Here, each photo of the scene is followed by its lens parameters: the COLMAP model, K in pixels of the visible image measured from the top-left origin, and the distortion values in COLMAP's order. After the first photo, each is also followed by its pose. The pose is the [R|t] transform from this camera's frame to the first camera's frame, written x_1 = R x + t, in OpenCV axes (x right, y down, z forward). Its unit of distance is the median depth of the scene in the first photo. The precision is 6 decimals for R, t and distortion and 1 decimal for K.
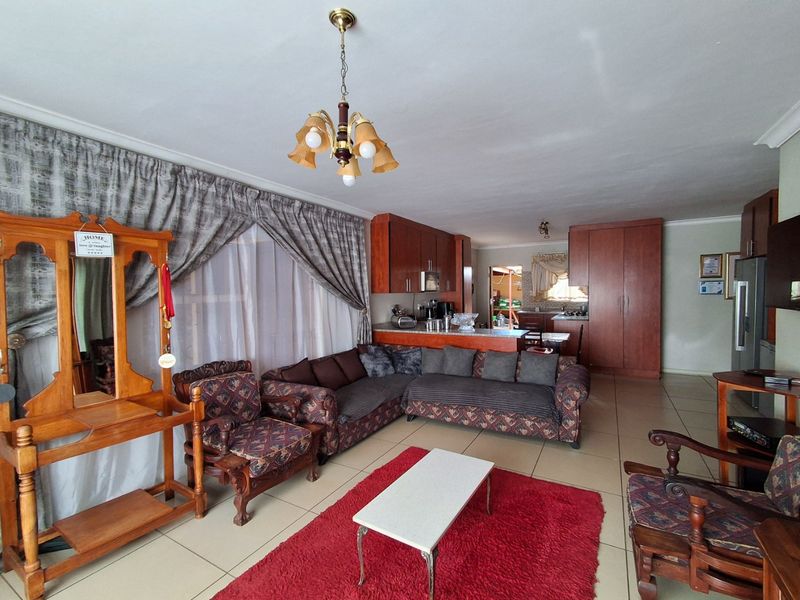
lens RADIAL K [[360.0, 0, 398.2], [0, 360.0, 301.6], [0, 0, 1]] dist [0.001494, 0.000166]
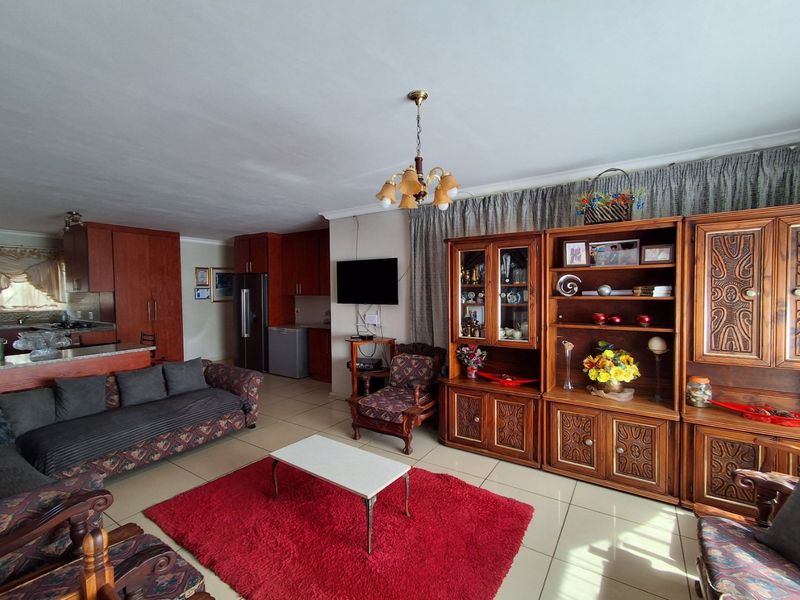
lens RADIAL K [[360.0, 0, 398.2], [0, 360.0, 301.6], [0, 0, 1]] dist [0.001494, 0.000166]
pose [[0.065961, -0.019889, 0.997624, -0.586932], [0.038188, 0.999119, 0.017393, -0.010999], [-0.997091, 0.036950, 0.066662, 0.383605]]
